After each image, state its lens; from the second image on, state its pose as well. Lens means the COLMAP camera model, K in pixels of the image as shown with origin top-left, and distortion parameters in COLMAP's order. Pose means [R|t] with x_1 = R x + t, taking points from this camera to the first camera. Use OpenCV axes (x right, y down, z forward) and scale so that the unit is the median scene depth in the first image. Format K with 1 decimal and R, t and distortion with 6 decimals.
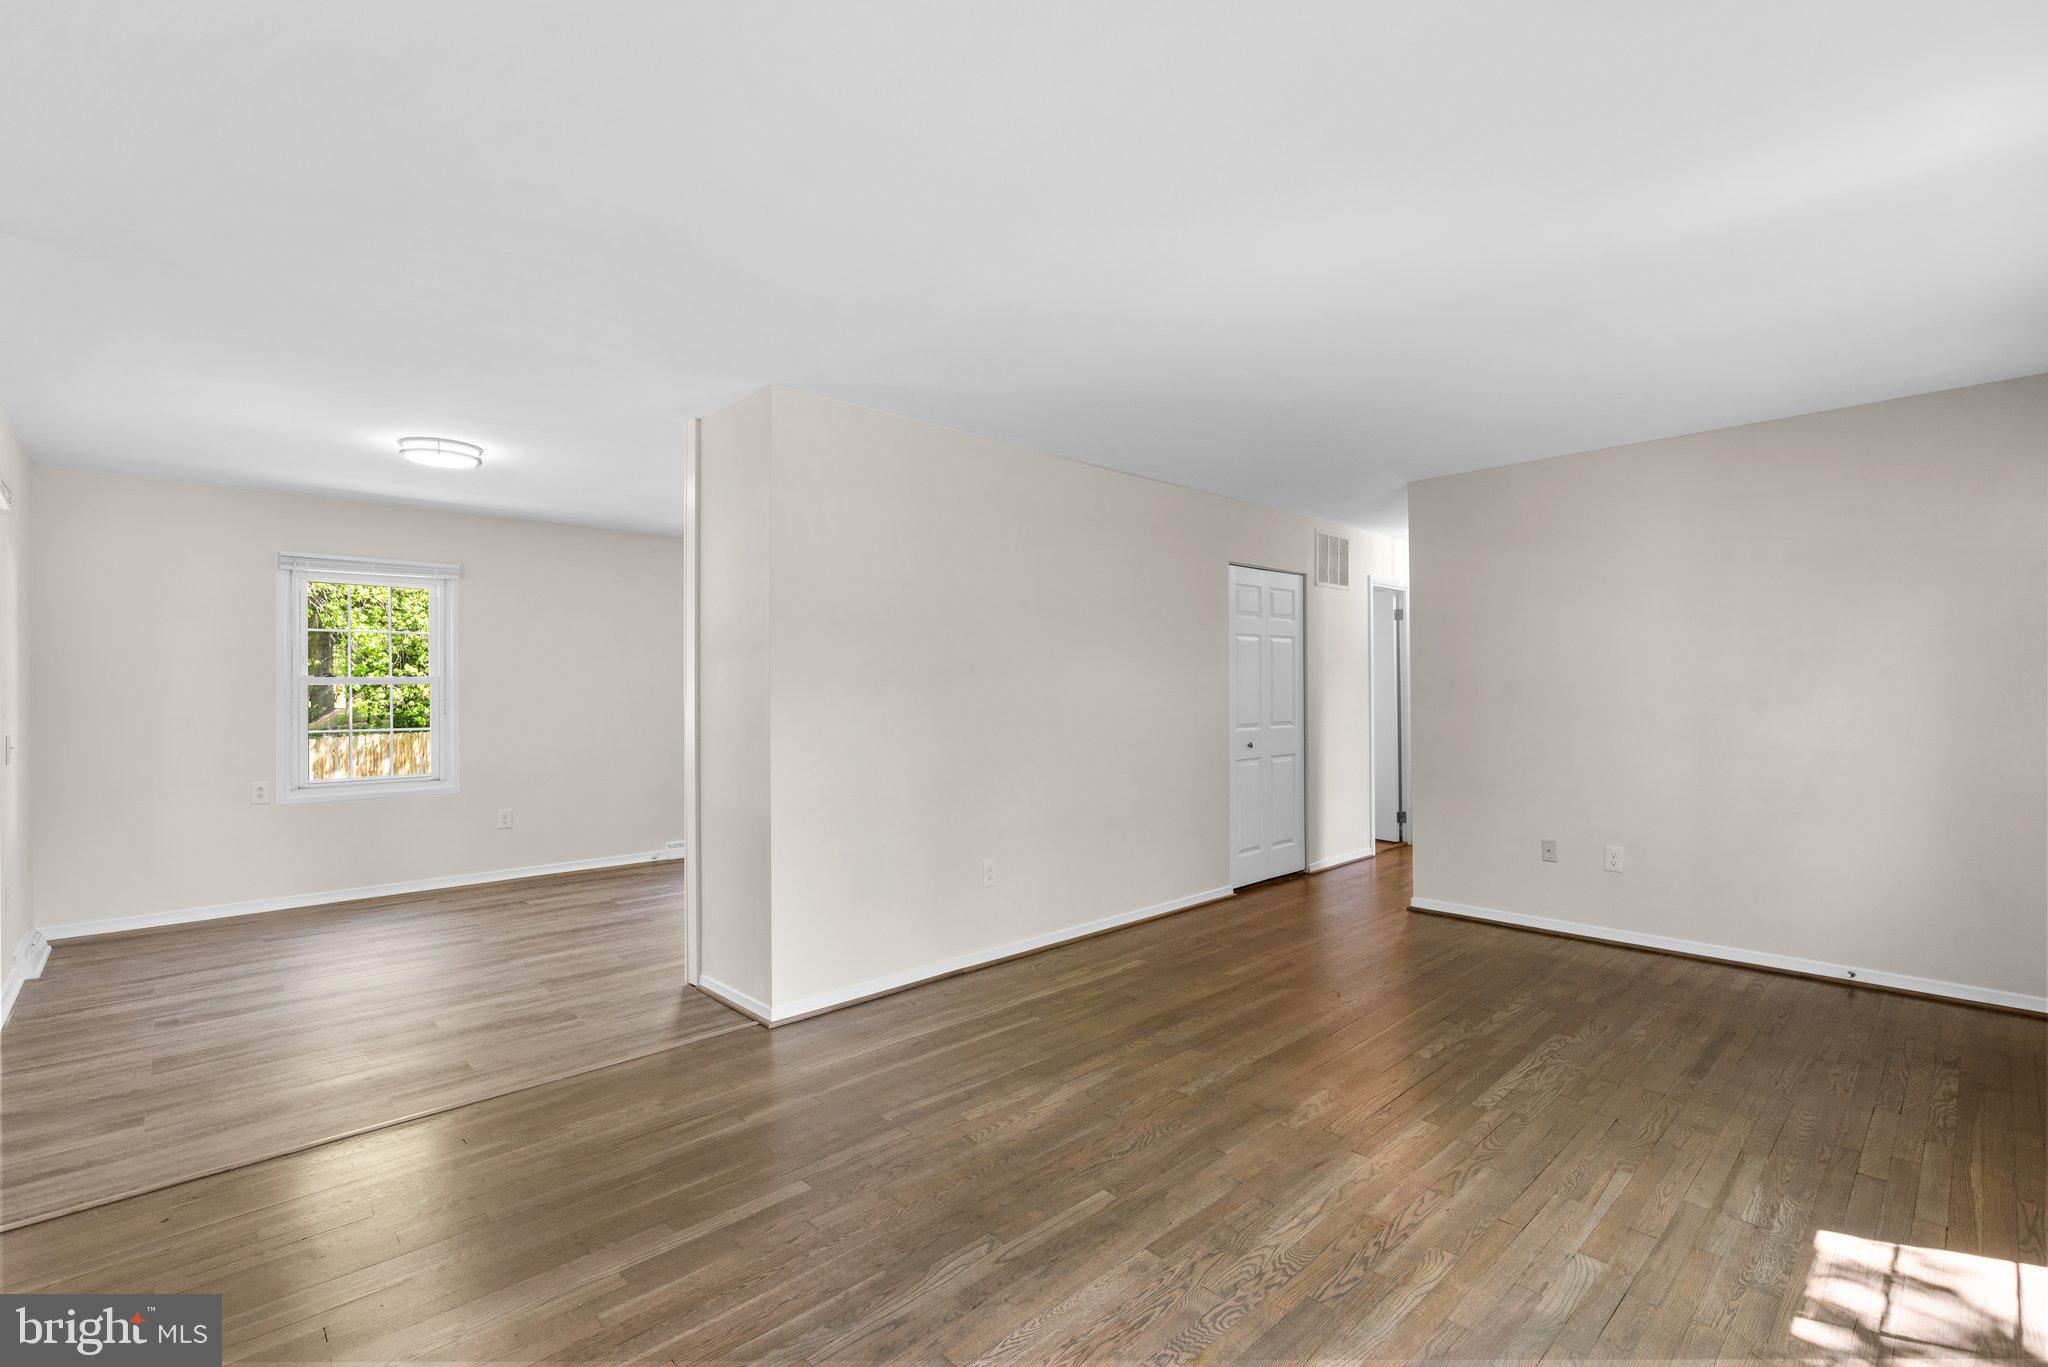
lens RADIAL K [[905.0, 0, 1024.0], [0, 905.0, 683.5], [0, 0, 1]] dist [0.004267, -0.000284]
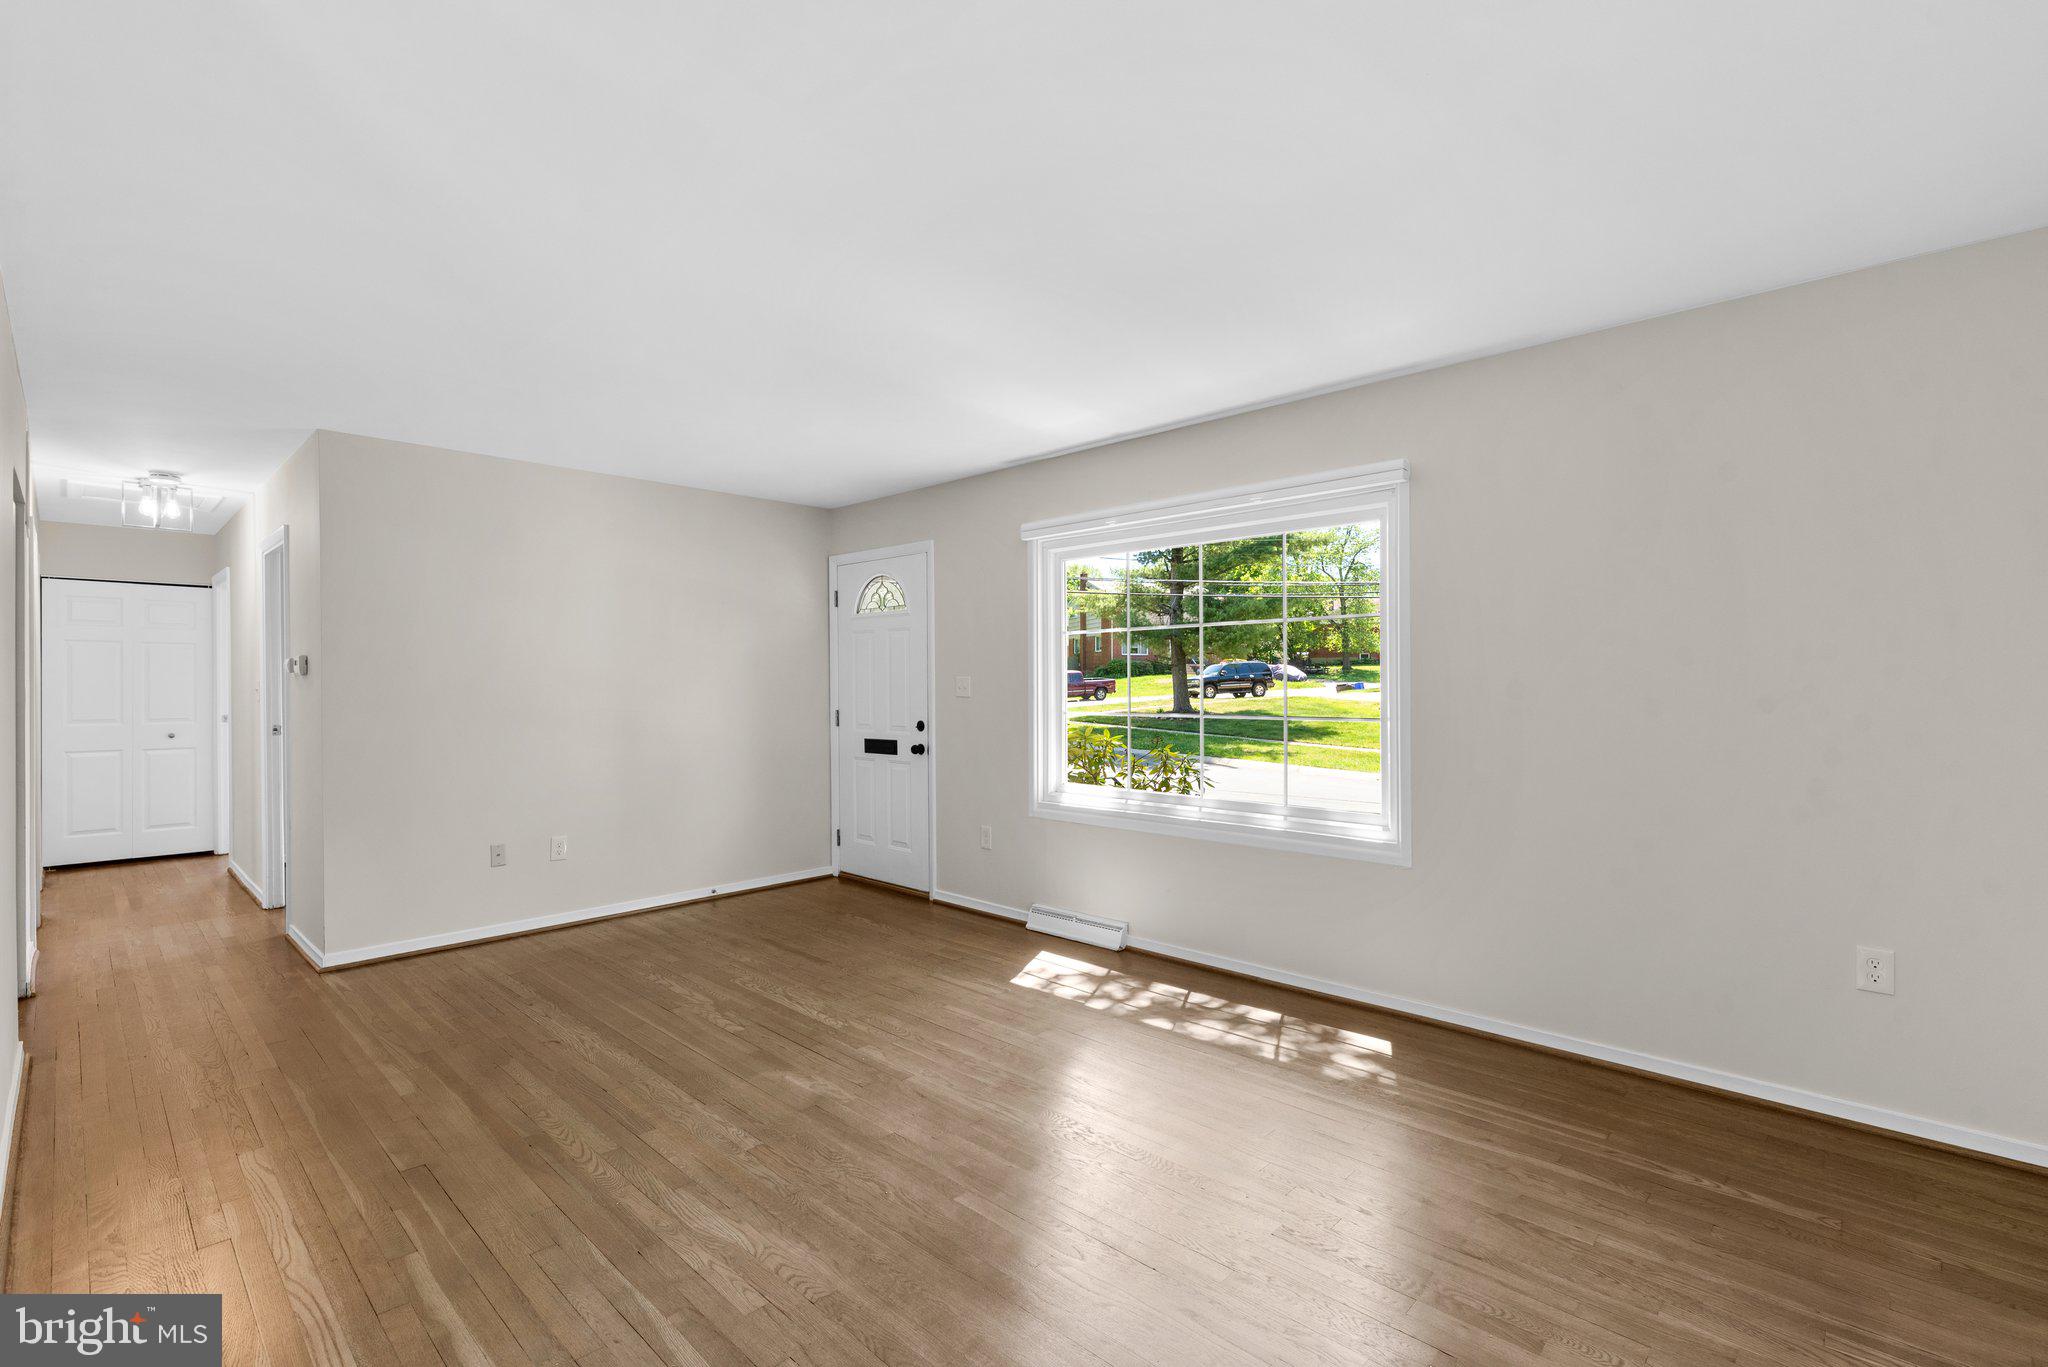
lens RADIAL K [[931.5, 0, 1024.0], [0, 931.5, 683.5], [0, 0, 1]] dist [0.019918, 0.000019]
pose [[-0.043214, 0.008893, 0.999026, -0.775072], [0.001905, 0.999959, -0.008819, 0.019191], [-0.999064, 0.001522, -0.043229, 0.825652]]
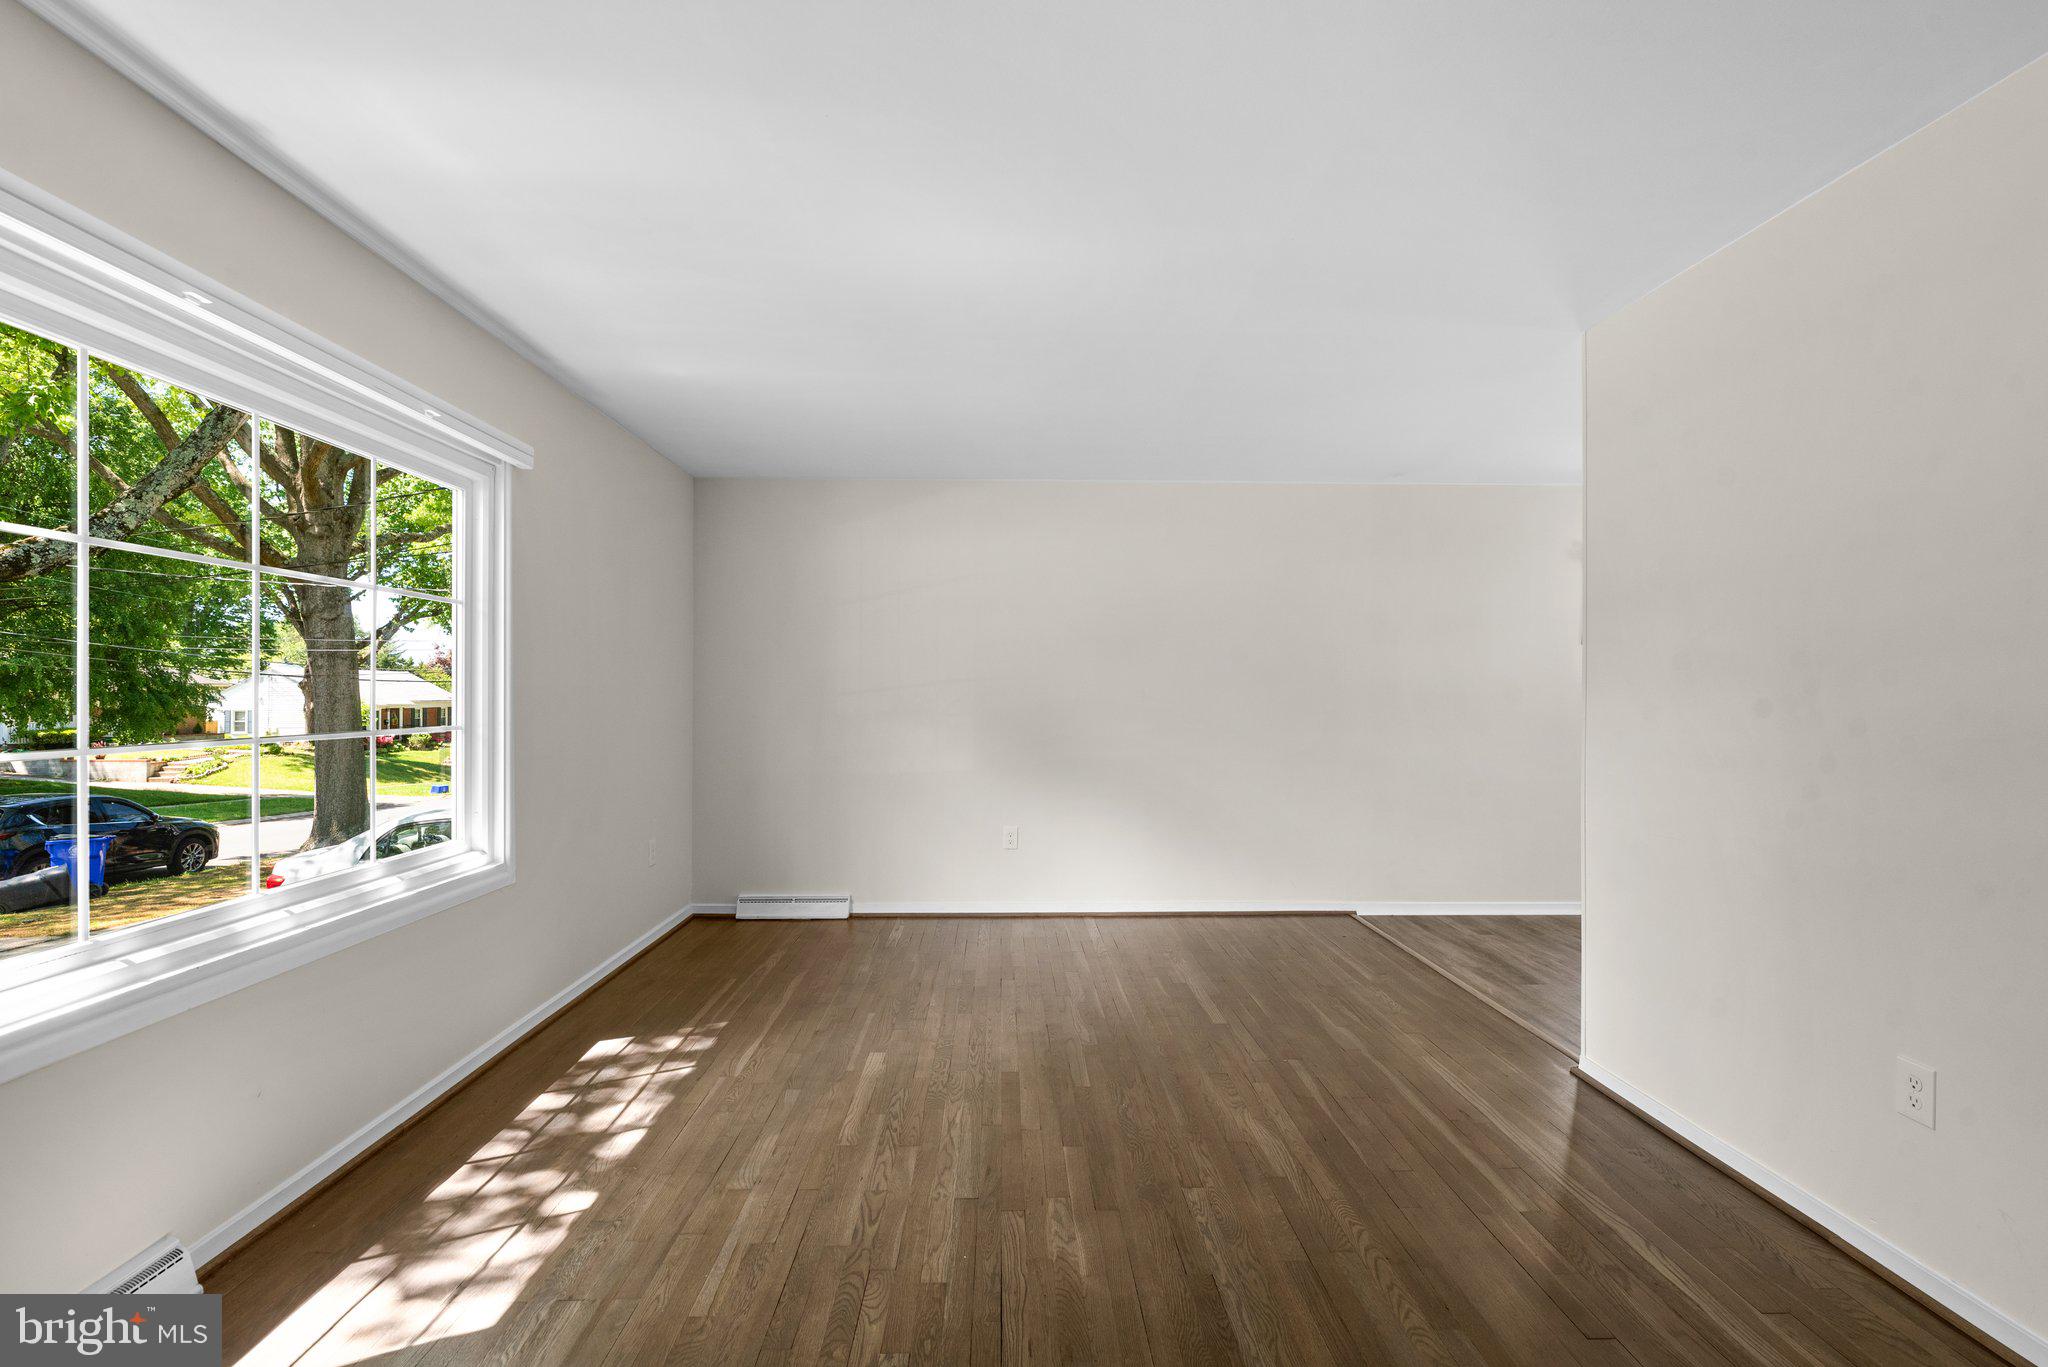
lens RADIAL K [[920.7, 0, 1013.3], [0, 920.7, 691.3], [0, 0, 1]] dist [0.001587, -0.000116]
pose [[-0.673899, -0.000191, -0.738824, 0.927718], [0.002193, 0.999995, -0.002258, 0.018716], [0.738821, -0.003142, -0.673895, 1.510478]]
